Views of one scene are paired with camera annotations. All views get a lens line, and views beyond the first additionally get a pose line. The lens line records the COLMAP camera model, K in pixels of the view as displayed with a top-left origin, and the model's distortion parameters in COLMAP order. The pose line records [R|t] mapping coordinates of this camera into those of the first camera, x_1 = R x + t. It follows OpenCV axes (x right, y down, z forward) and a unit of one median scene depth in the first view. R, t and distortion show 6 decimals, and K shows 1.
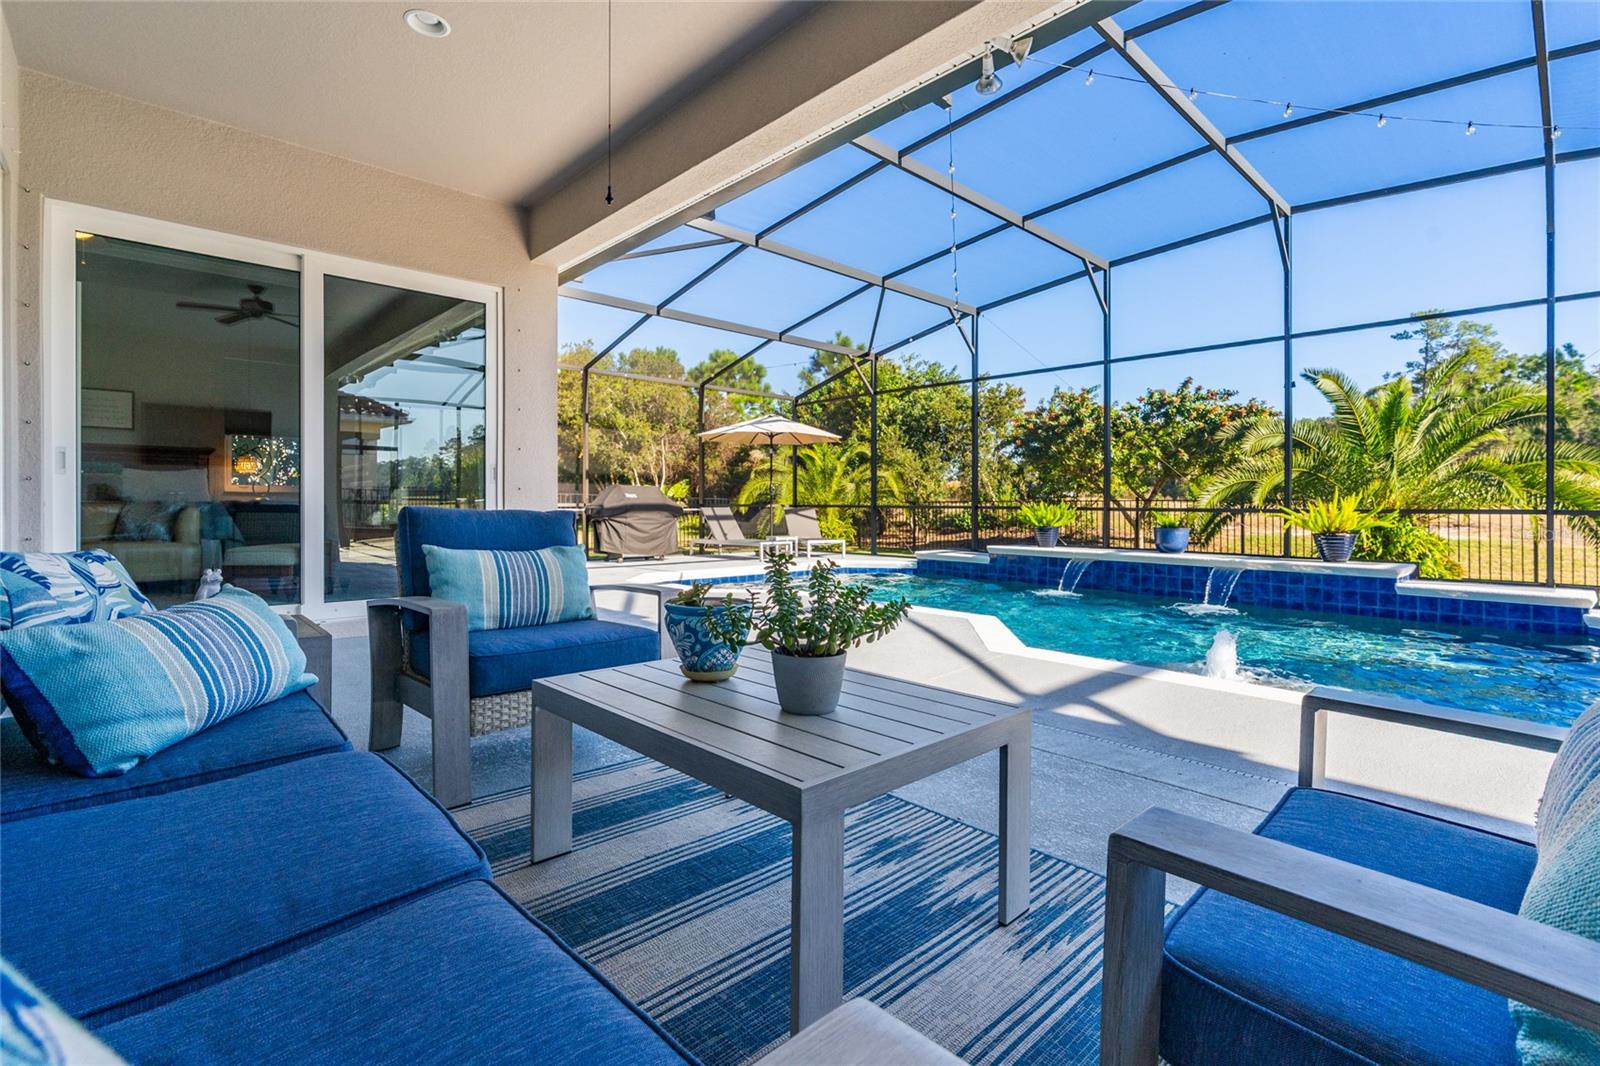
lens RADIAL K [[735.8, 0, 809.9], [0, 735.8, 498.3], [0, 0, 1]] dist [-0.015351, 0.006102]
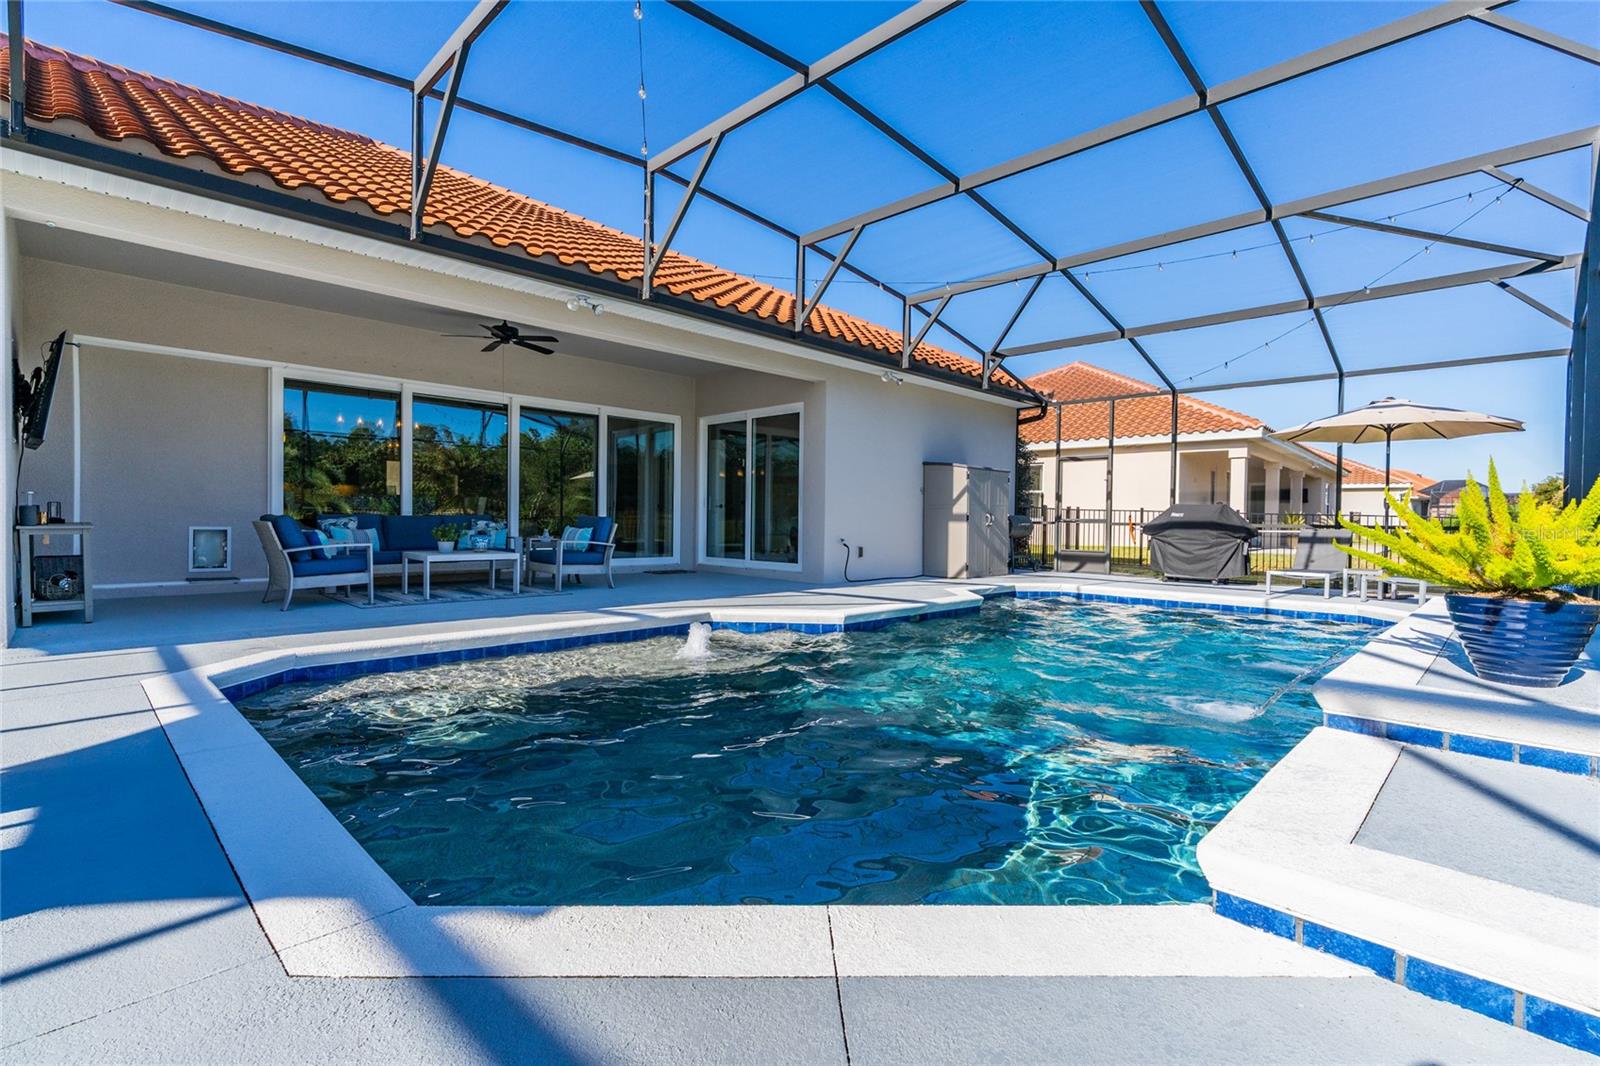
lens RADIAL K [[735.8, 0, 817.4], [0, 735.8, 535.4], [0, 0, 1]] dist [-0.015351, 0.006102]
pose [[0.051278, 0.015412, -0.998565, 0.564972], [-0.006034, 0.999867, 0.015123, 0.009184], [0.998666, 0.005250, 0.051365, 0.375173]]
